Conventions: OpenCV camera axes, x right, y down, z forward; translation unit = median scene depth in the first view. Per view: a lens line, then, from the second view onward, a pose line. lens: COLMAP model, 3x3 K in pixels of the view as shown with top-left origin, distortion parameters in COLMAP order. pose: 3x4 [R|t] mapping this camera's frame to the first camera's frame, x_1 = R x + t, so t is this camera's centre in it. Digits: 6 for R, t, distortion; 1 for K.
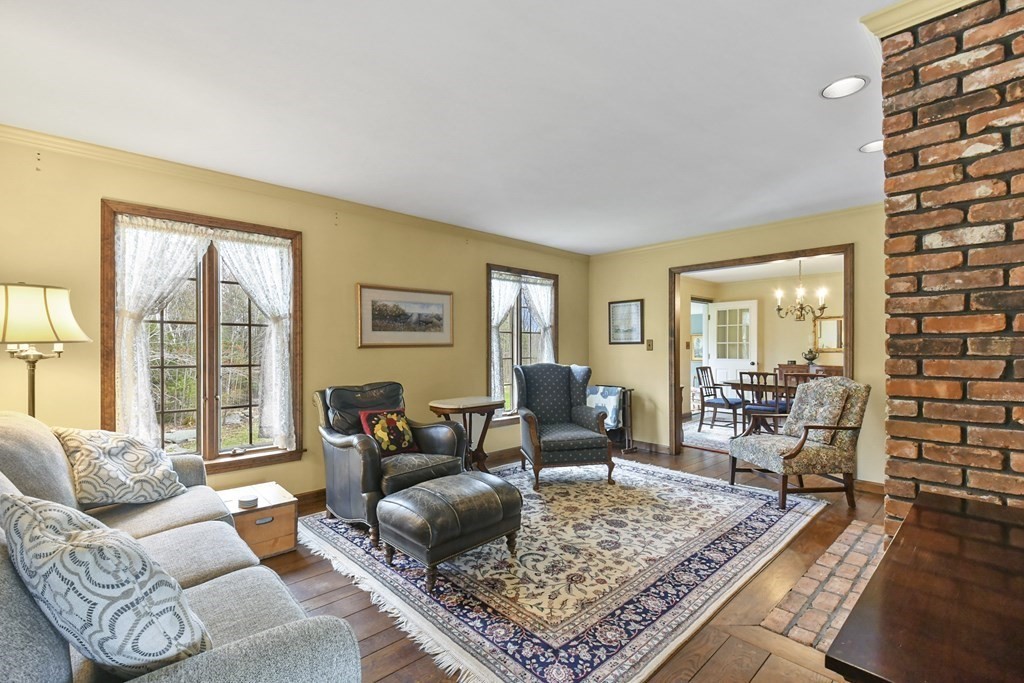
lens RADIAL K [[446.6, 0, 491.5], [0, 446.6, 347.7], [0, 0, 1]] dist [0.019154, -0.012588]
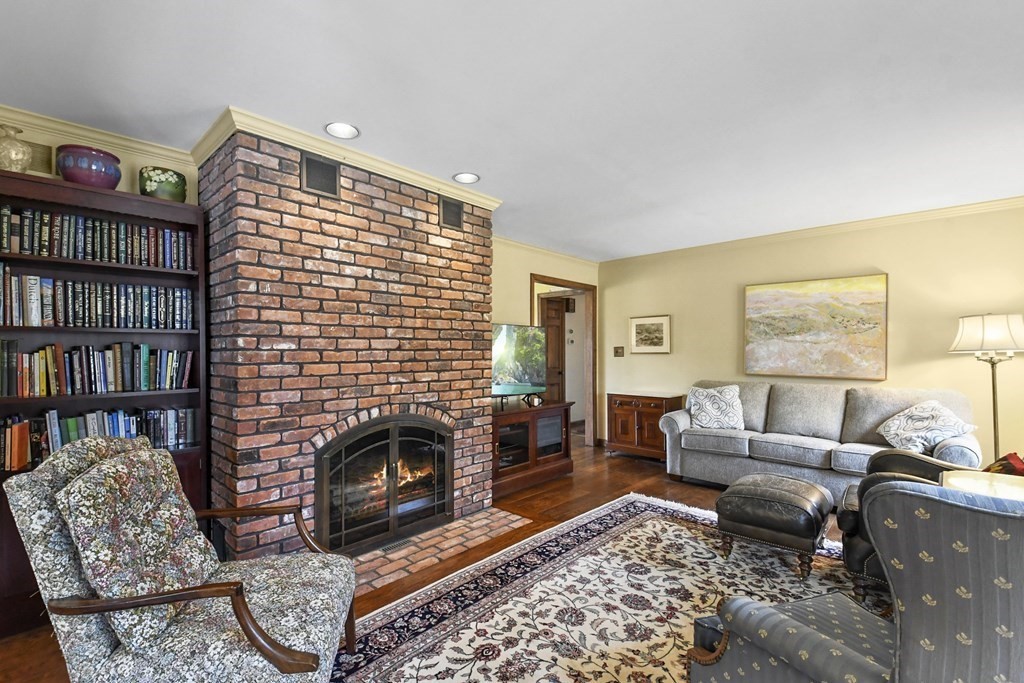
lens RADIAL K [[446.6, 0, 491.5], [0, 446.6, 347.7], [0, 0, 1]] dist [0.019154, -0.012588]
pose [[-0.997352, 0.000142, -0.072722, 0.644398], [0.000335, 0.999996, -0.002636, -0.015344], [0.072721, -0.002654, -0.997349, 1.950608]]
